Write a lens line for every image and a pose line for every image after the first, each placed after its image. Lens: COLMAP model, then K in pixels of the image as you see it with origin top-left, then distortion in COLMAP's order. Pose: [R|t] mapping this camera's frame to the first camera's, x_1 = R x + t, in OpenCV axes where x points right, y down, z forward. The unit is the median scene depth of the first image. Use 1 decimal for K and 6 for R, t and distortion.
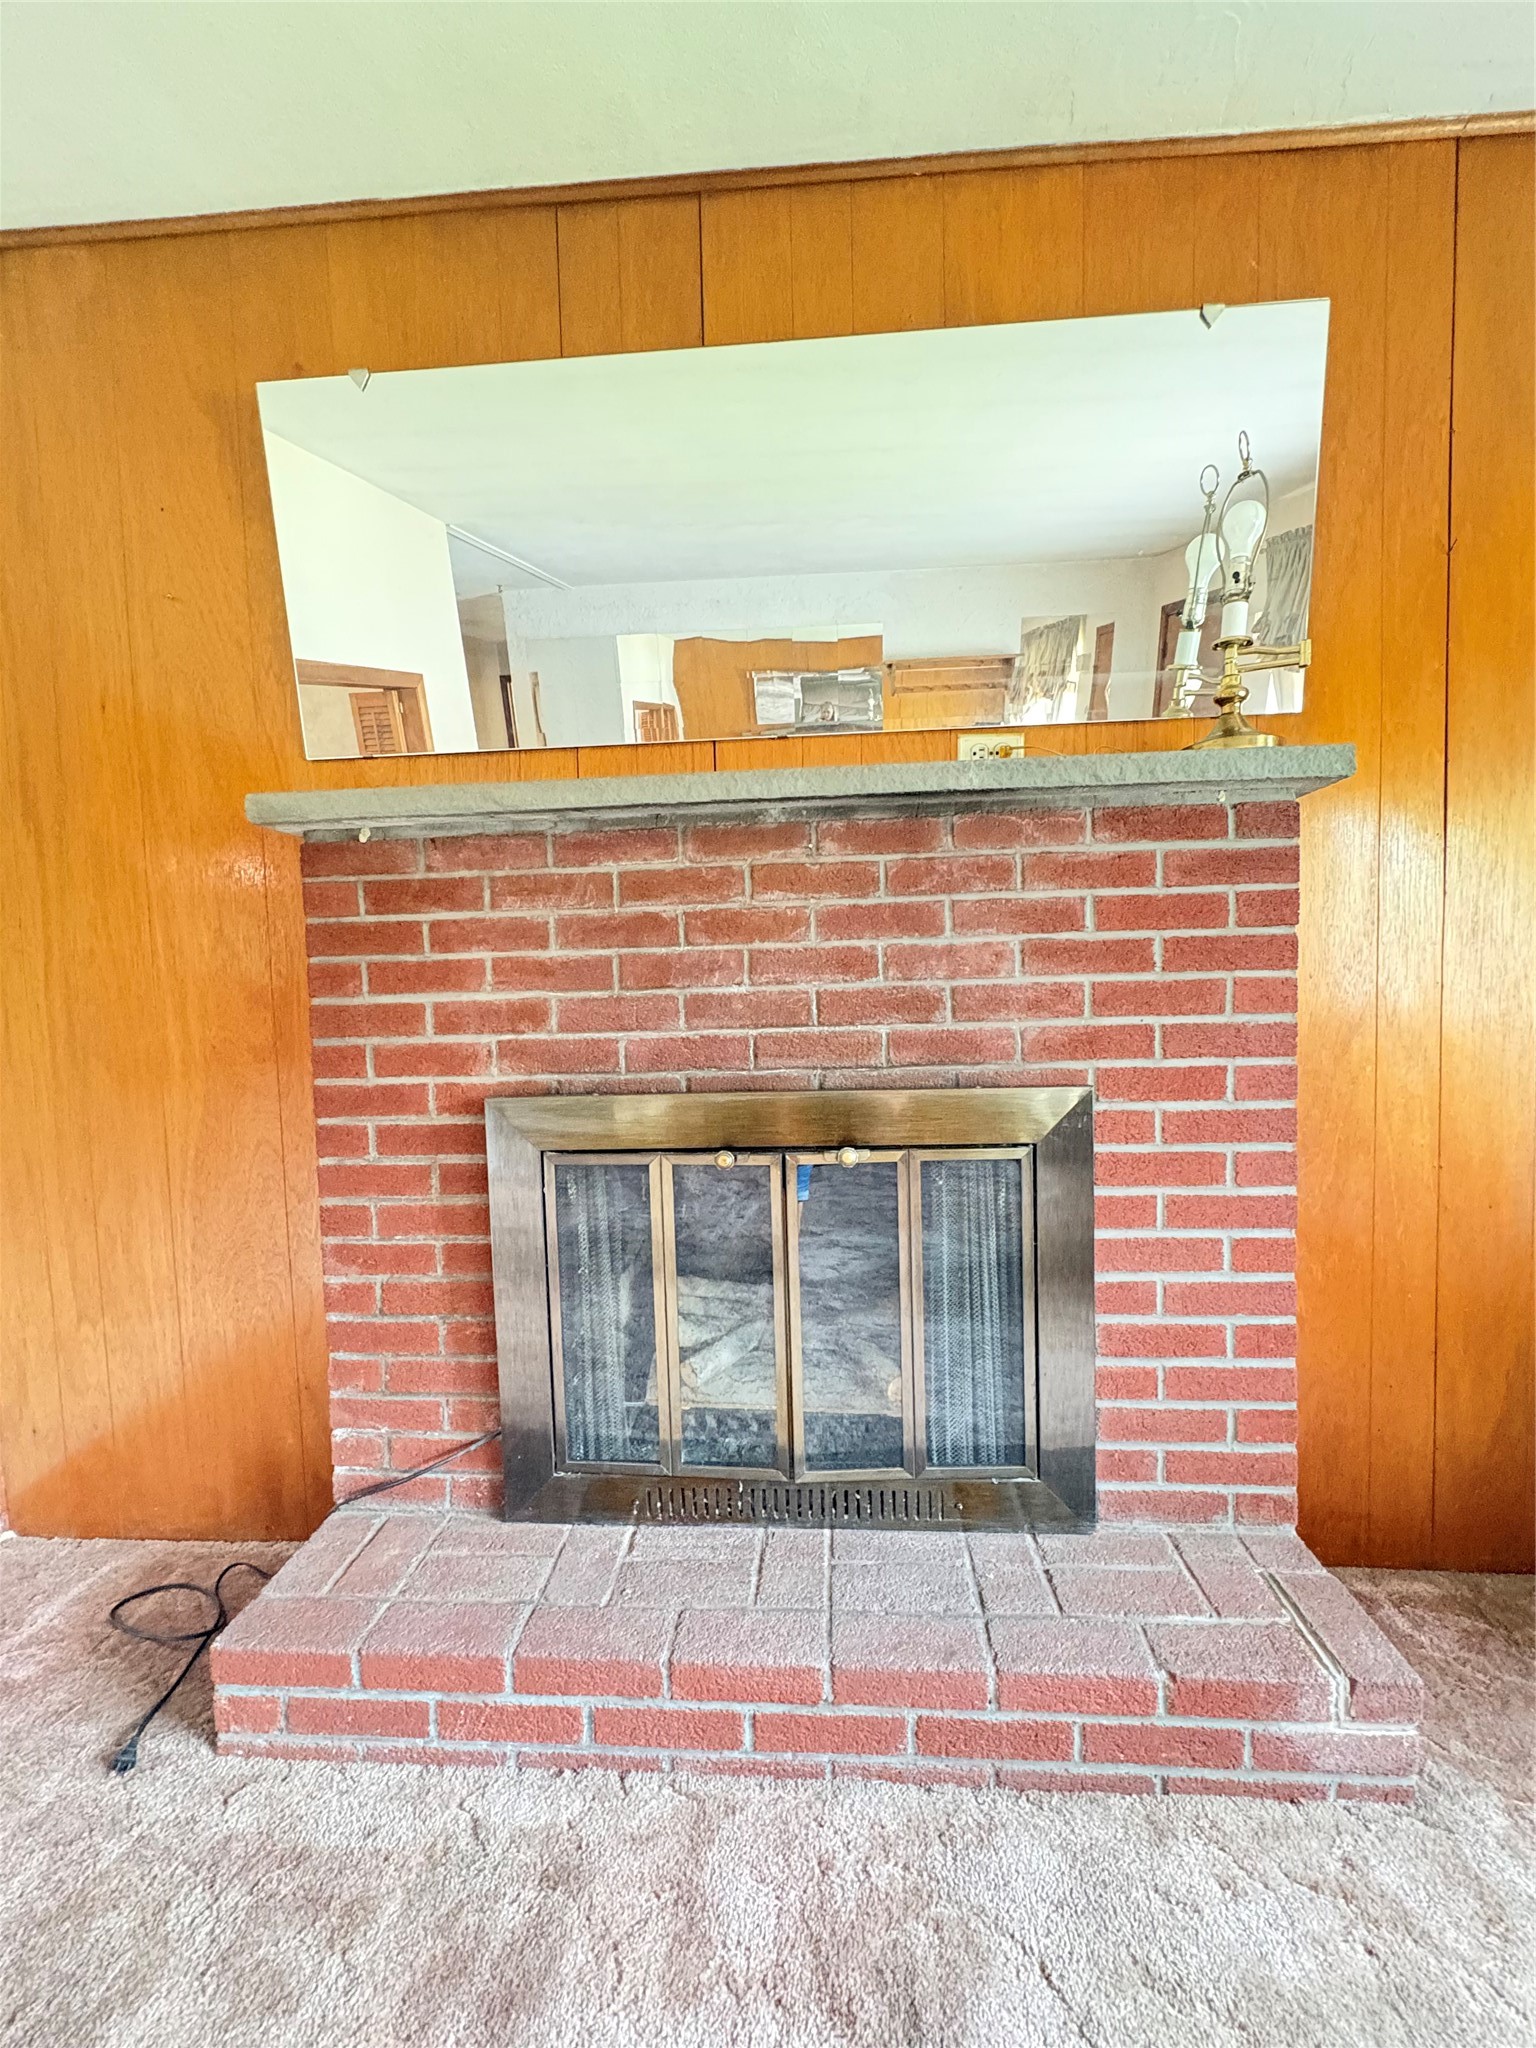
lens RADIAL K [[877.0, 0, 781.8], [0, 877.0, 1027.7], [0, 0, 1]] dist [-0.000456, 0.000056]
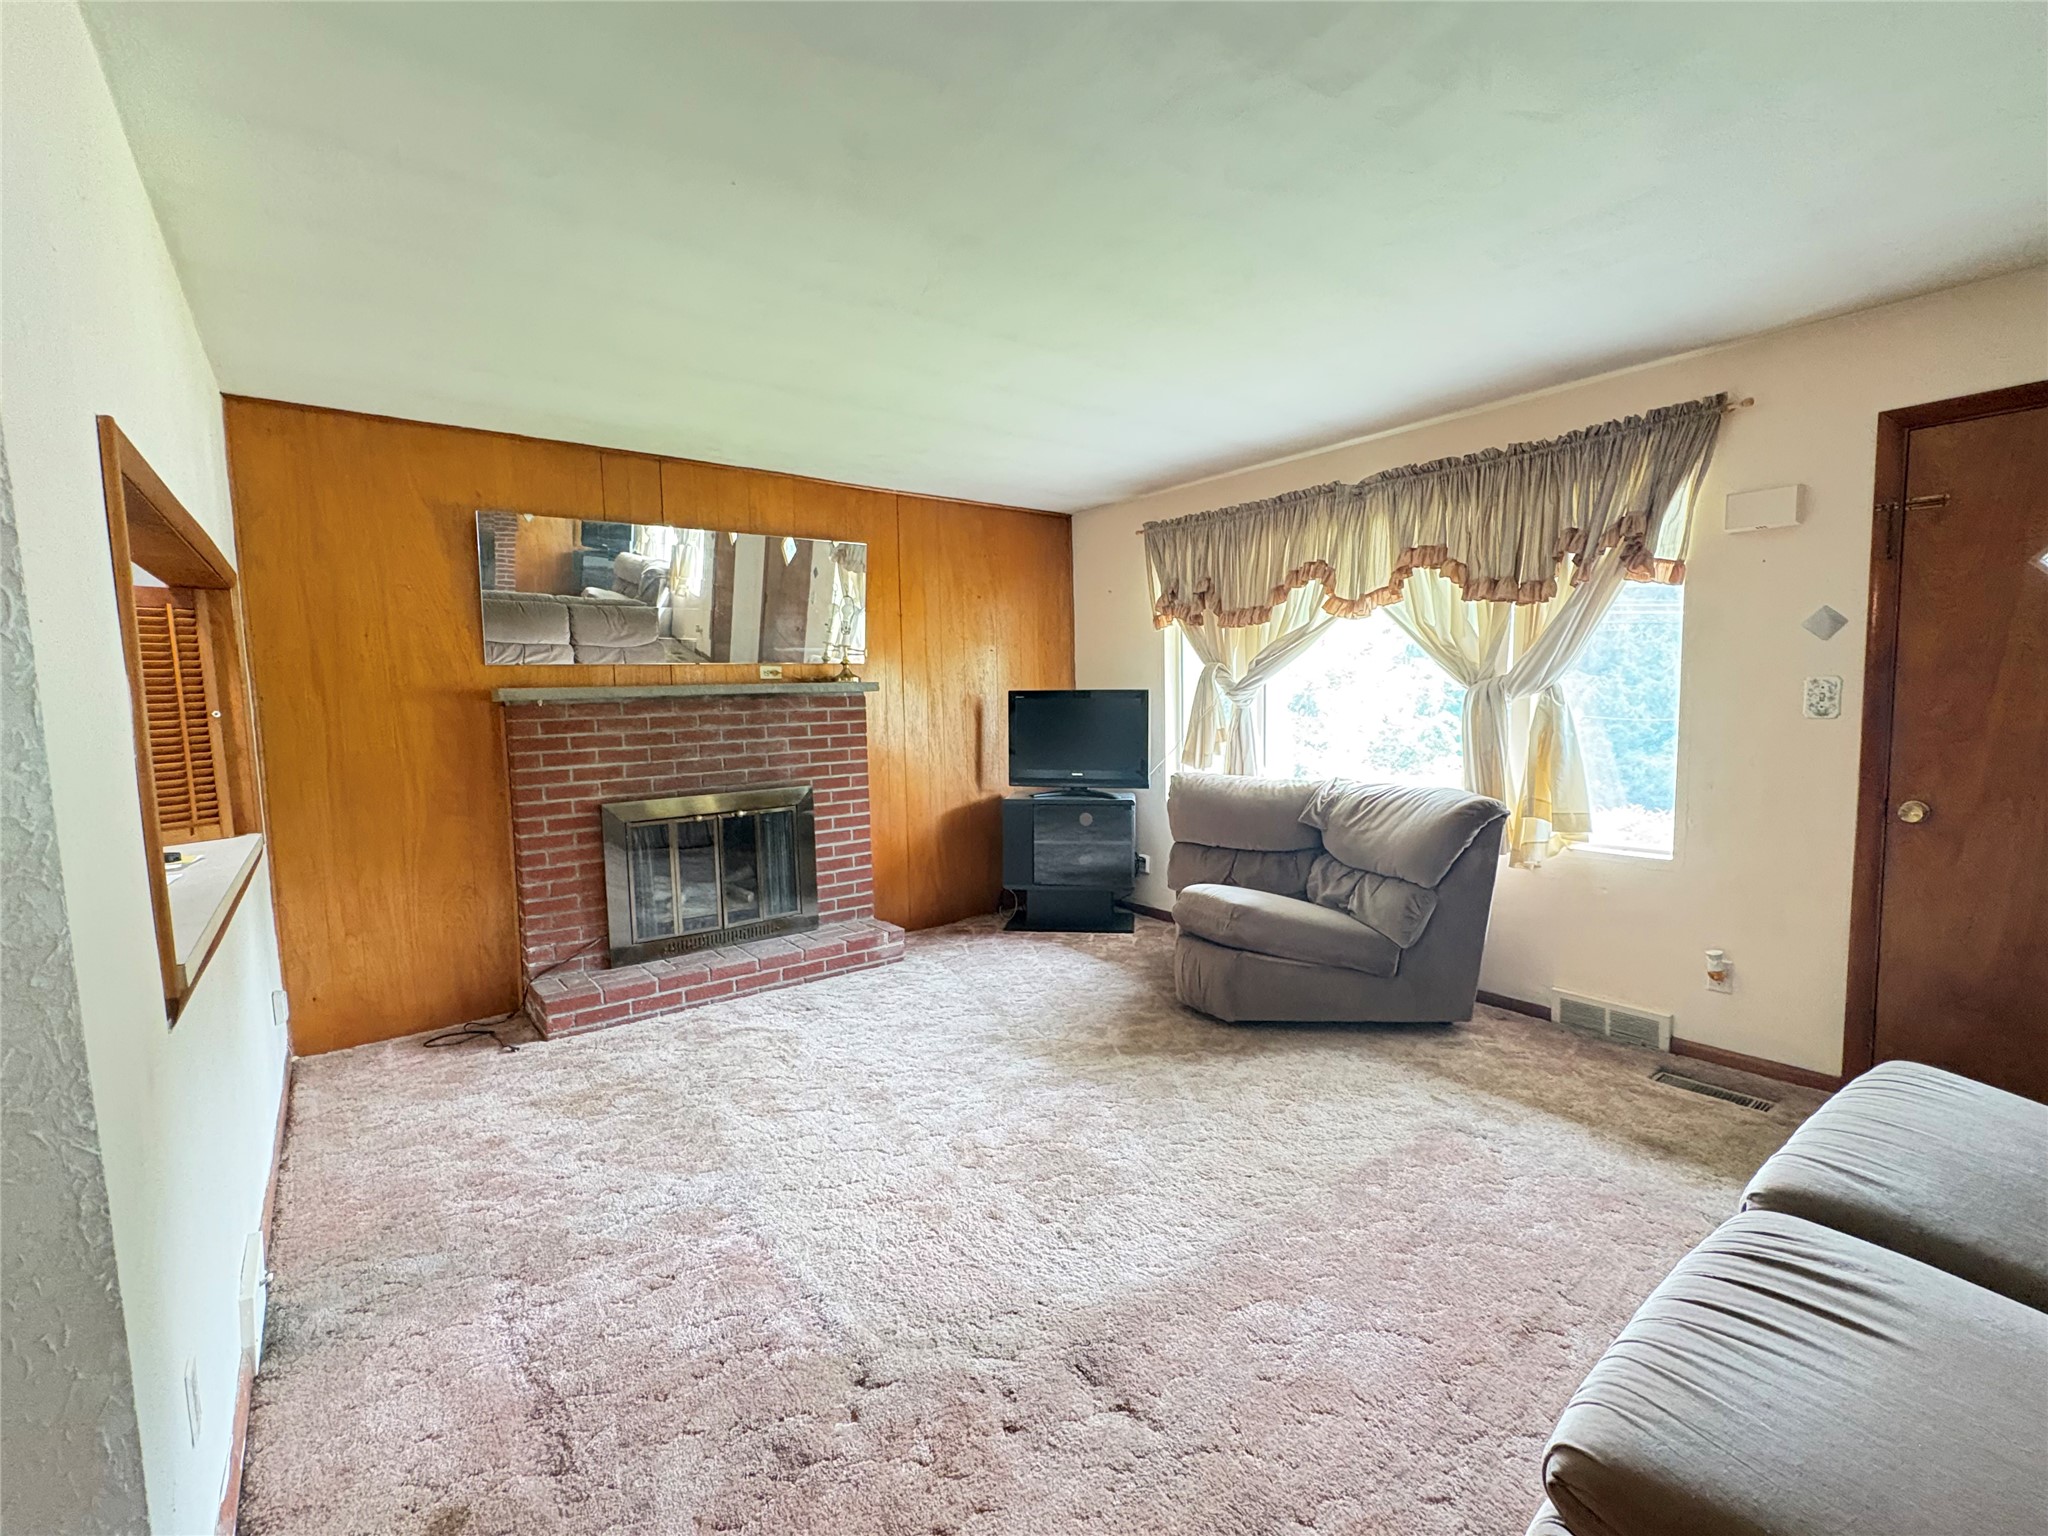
lens RADIAL K [[877.0, 0, 1018.9], [0, 877.0, 766.9], [0, 0, 1]] dist [-0.000456, 0.000056]
pose [[0.745514, -0.047968, 0.664761, -1.157906], [0.039540, 0.998833, 0.027730, -0.055401], [-0.665316, 0.005612, 0.746541, -1.805307]]
